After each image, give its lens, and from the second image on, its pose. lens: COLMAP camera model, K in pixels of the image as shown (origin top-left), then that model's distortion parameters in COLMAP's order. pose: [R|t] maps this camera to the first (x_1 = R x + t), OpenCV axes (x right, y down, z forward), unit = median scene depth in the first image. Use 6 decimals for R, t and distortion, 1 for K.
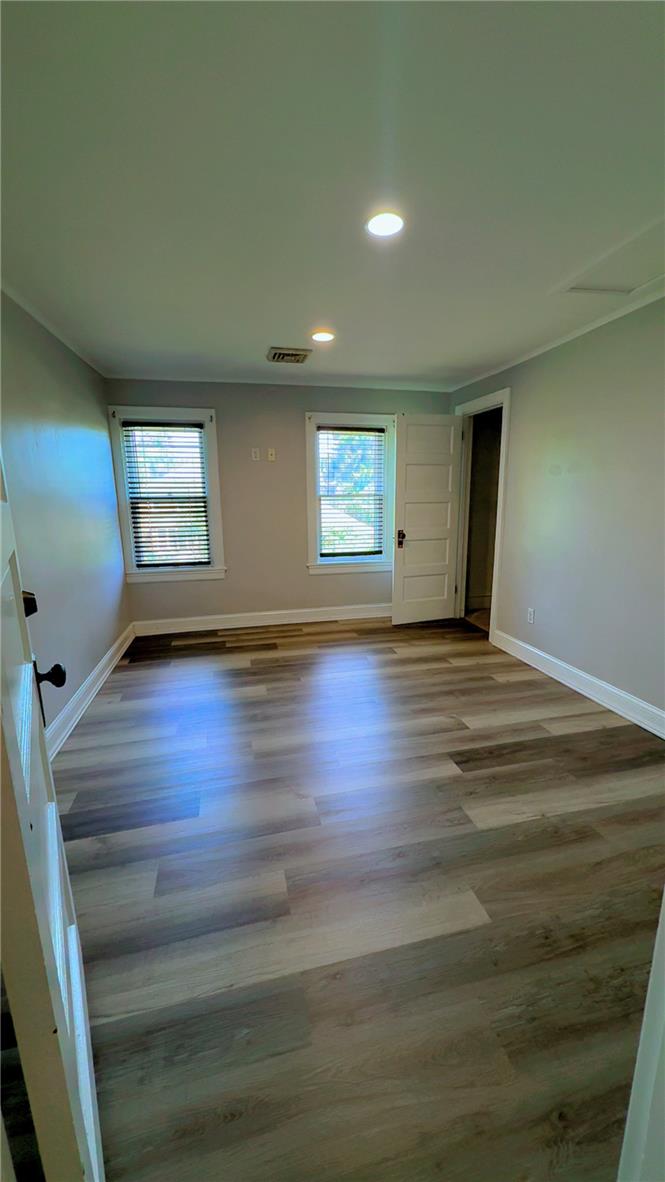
lens RADIAL K [[452.8, 0, 333.9], [0, 452.8, 594.0], [0, 0, 1]] dist [0.000985, 0.000130]
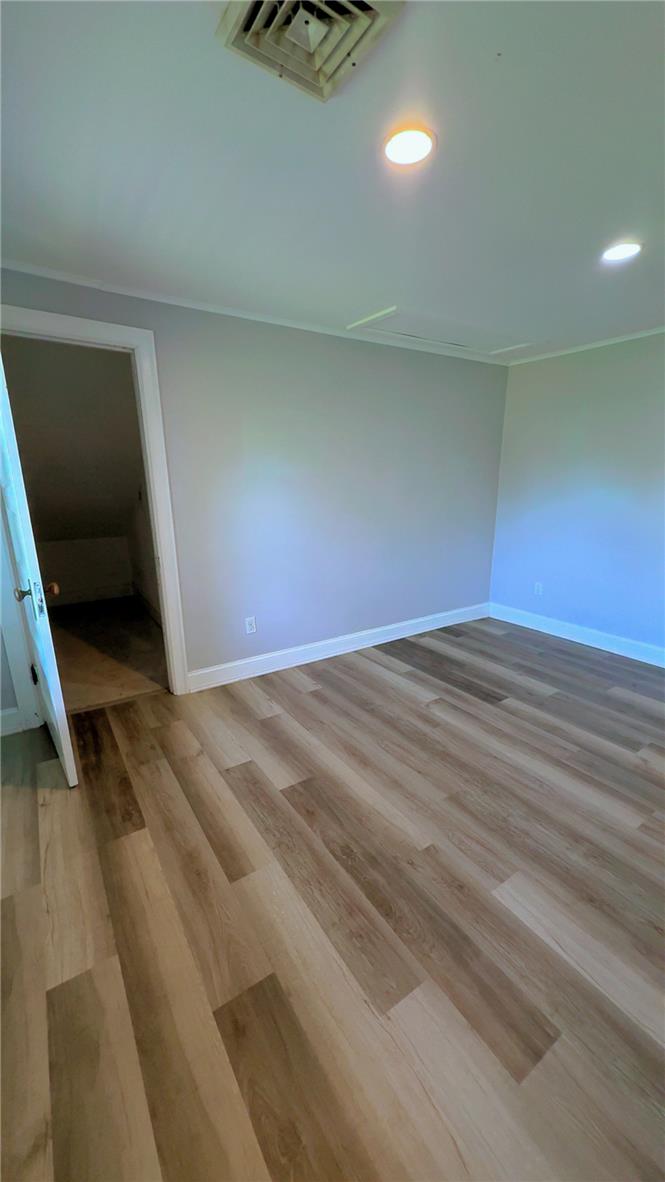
lens RADIAL K [[452.8, 0, 338.1], [0, 452.8, 590.0], [0, 0, 1]] dist [0.000985, 0.000130]
pose [[-0.352020, -0.217746, 0.910312, -0.513116], [0.203824, 0.931391, 0.301608, -0.304728], [-0.913530, 0.291716, -0.283487, 1.316466]]
